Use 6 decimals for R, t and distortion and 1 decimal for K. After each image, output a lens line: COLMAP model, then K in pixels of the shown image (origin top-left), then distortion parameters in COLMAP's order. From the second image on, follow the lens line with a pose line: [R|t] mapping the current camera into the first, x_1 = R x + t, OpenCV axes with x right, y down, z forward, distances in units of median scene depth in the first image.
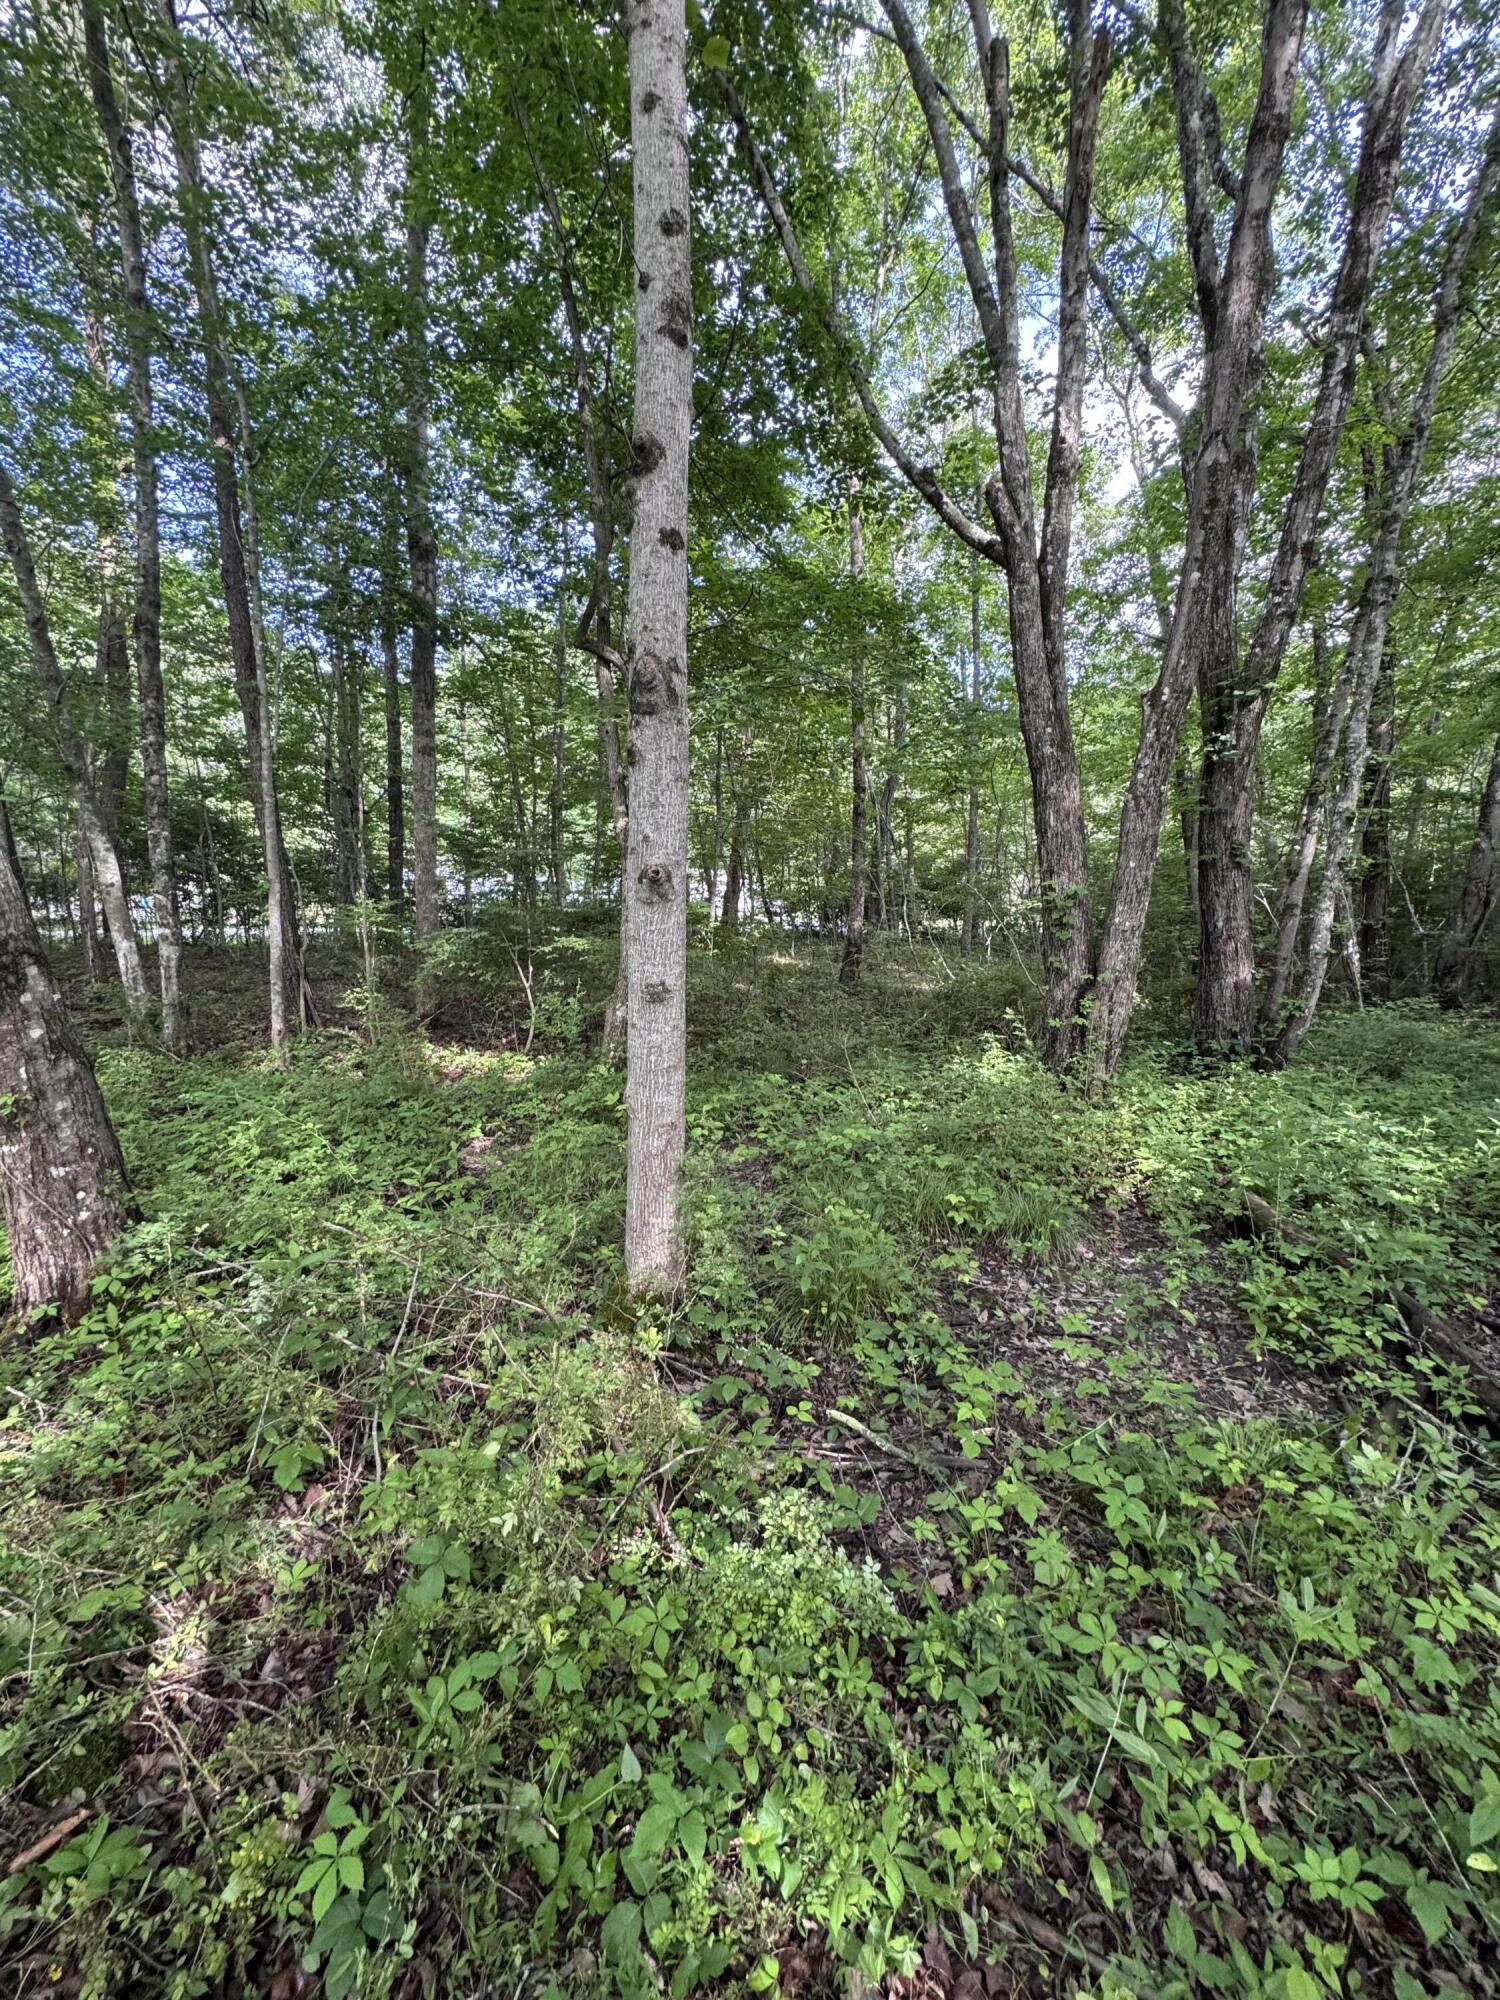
lens RADIAL K [[796.3, 0, 748.7], [0, 796.3, 998.9], [0, 0, 1]] dist [-0.002443, 0.000178]
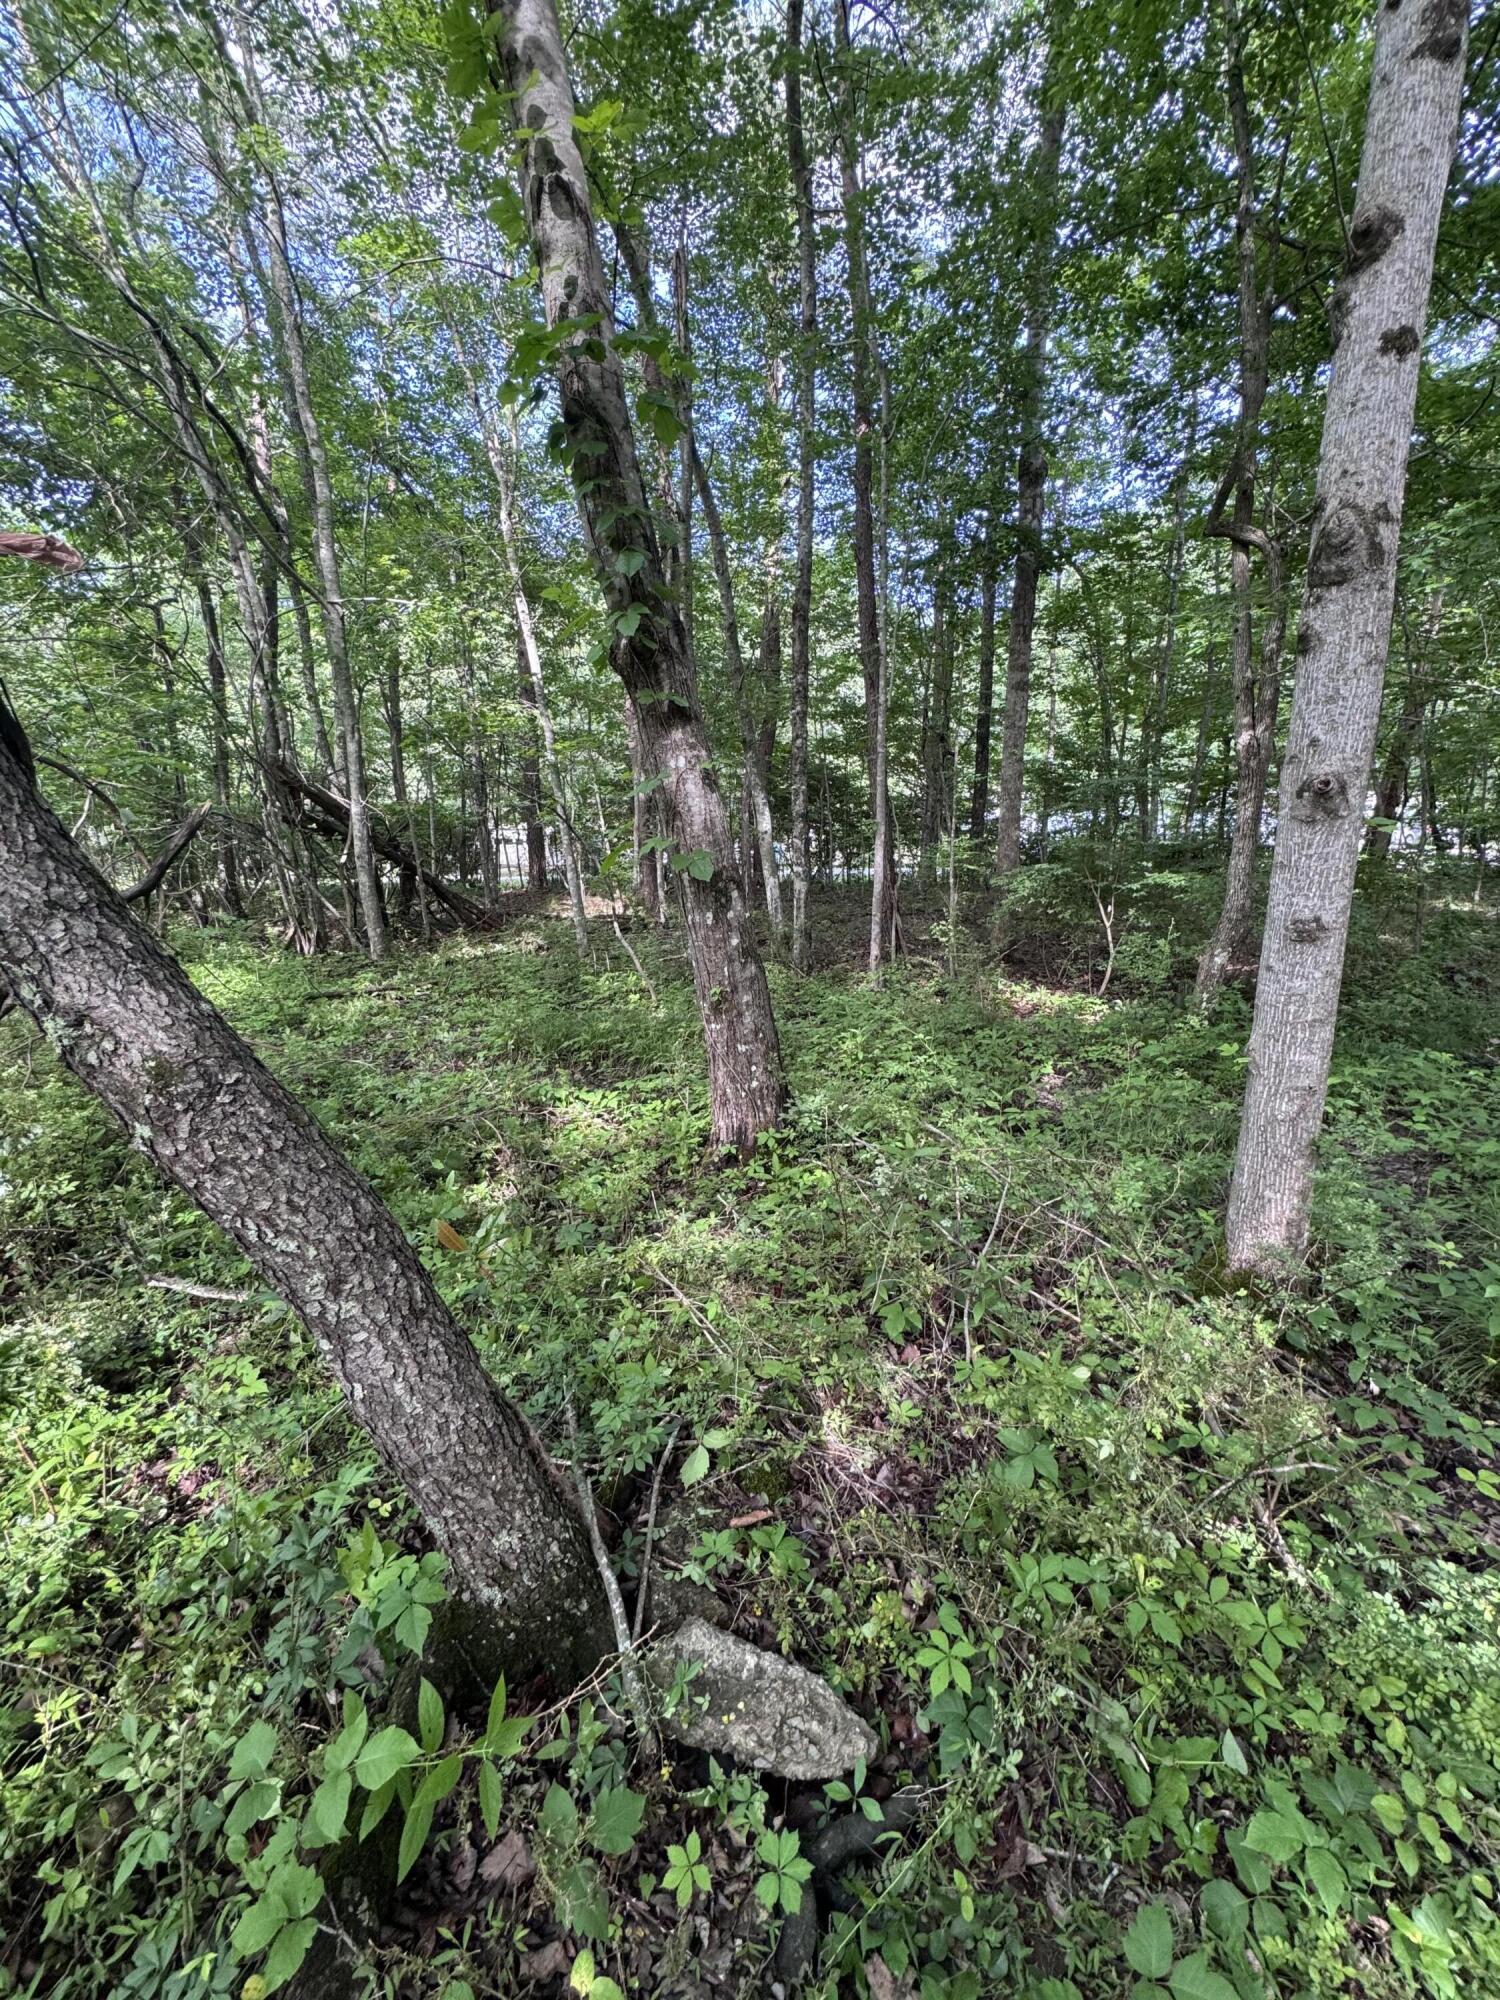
lens RADIAL K [[796.3, 0, 753.7], [0, 796.3, 997.9], [0, 0, 1]] dist [-0.002443, 0.000178]
pose [[0.780676, 0.093325, -0.617929, -0.037474], [-0.047969, 0.994818, 0.089643, 0.012654], [0.623093, -0.040341, 0.781107, -0.013934]]
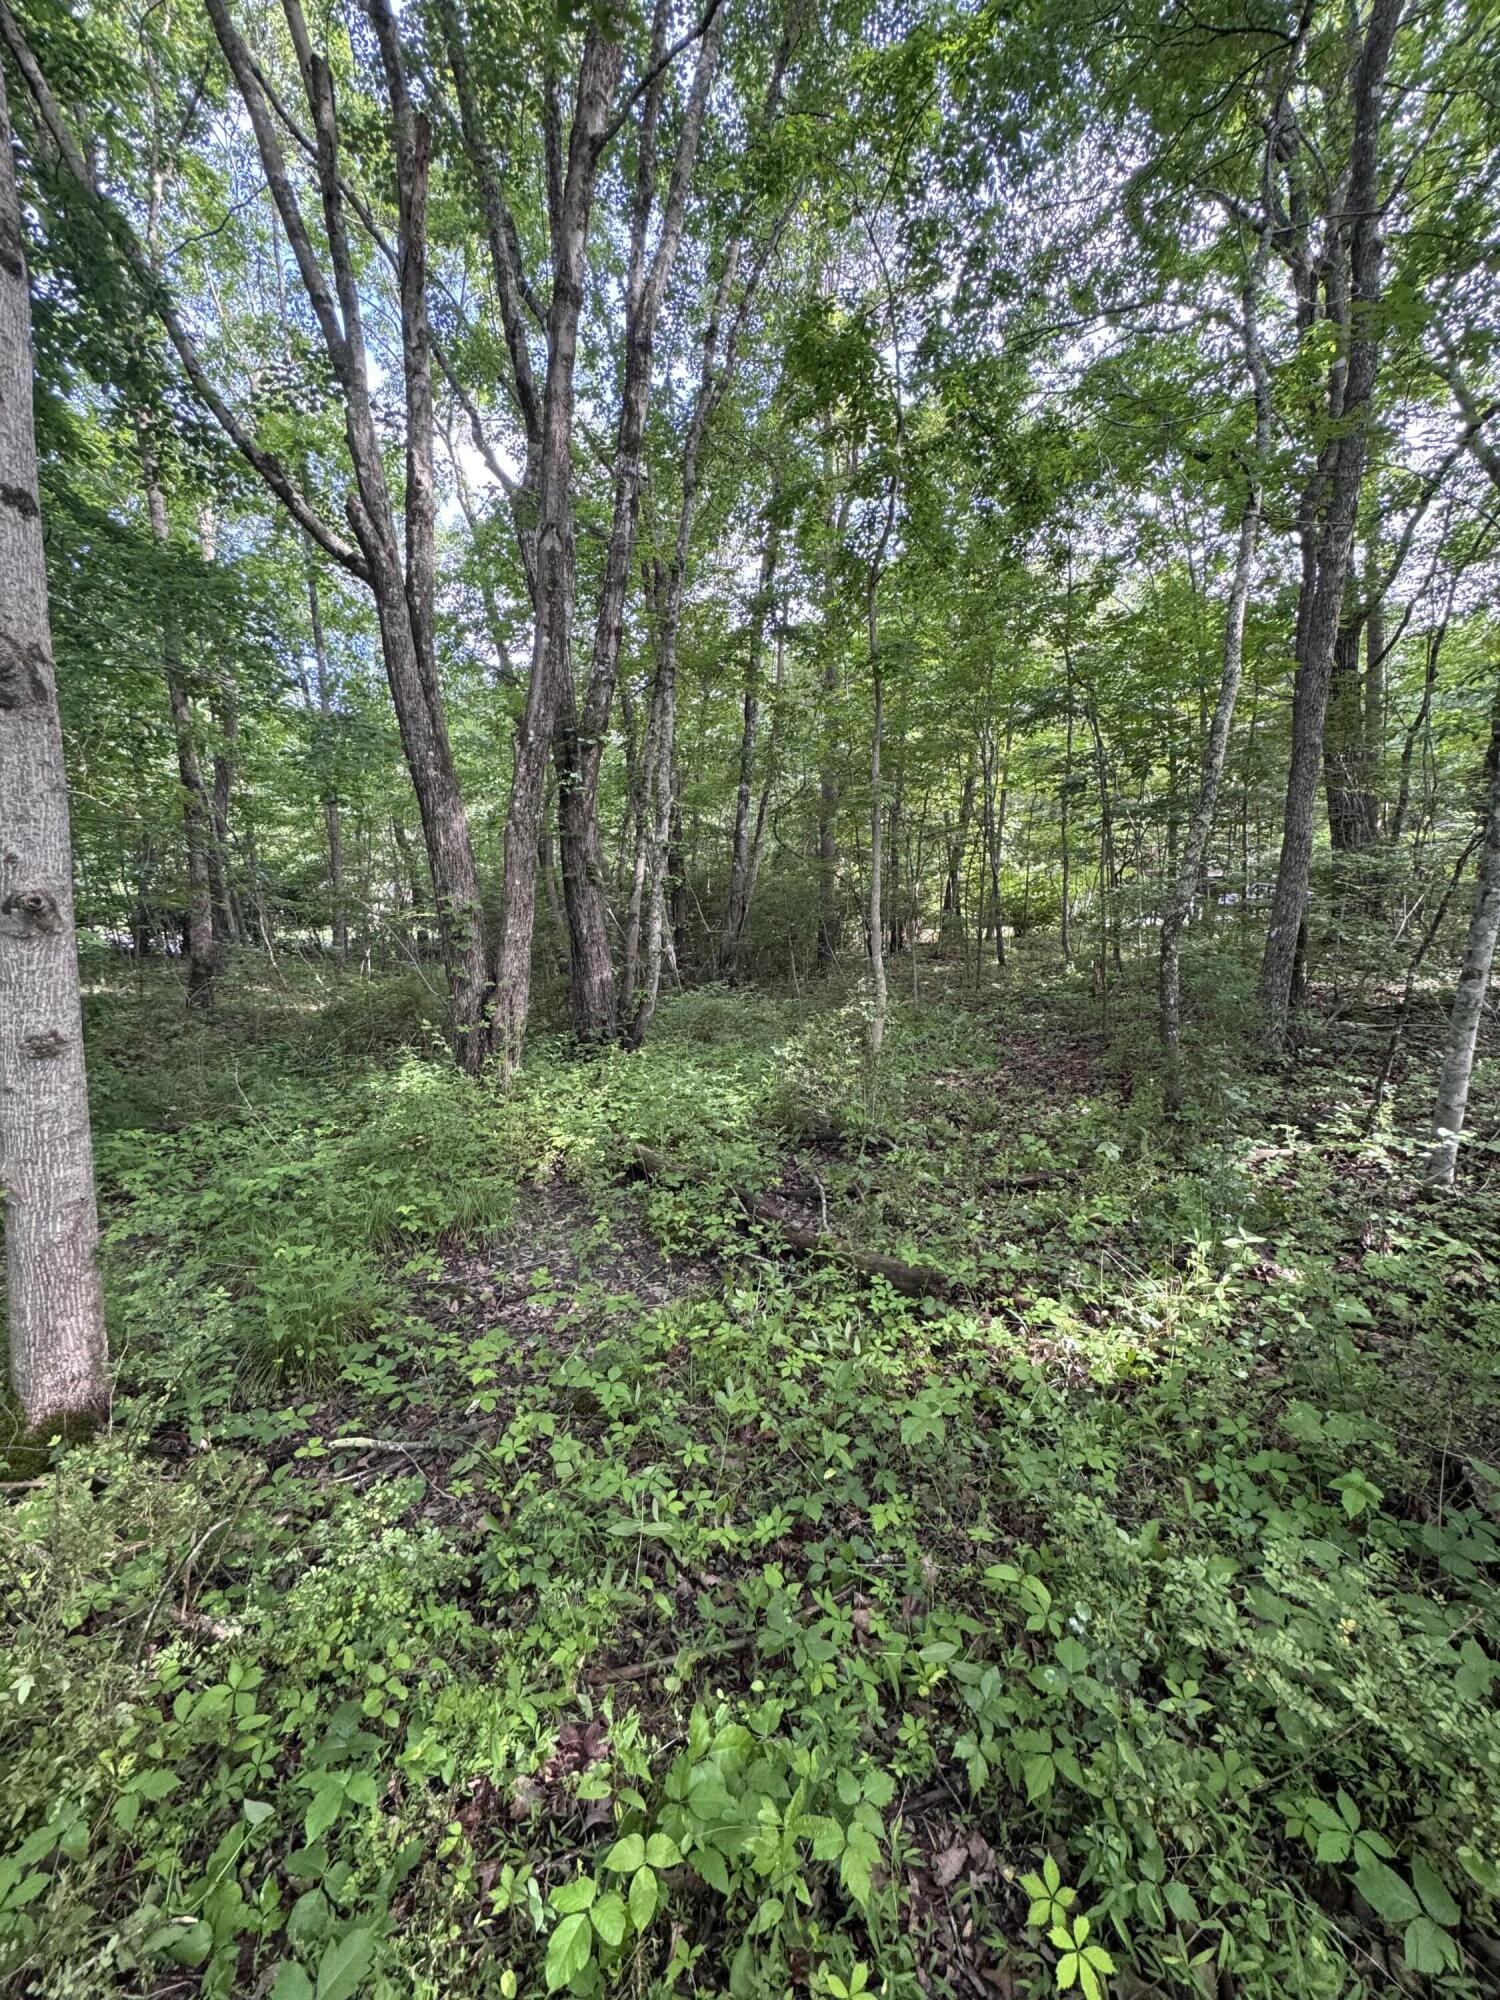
lens RADIAL K [[796.3, 0, 743.2], [0, 796.3, 1001.0], [0, 0, 1]] dist [-0.002443, 0.000178]
pose [[0.730543, -0.088149, 0.677153, -0.112843], [0.091785, 0.995310, 0.030544, -0.010149], [-0.676670, 0.039839, 0.735208, -0.074649]]
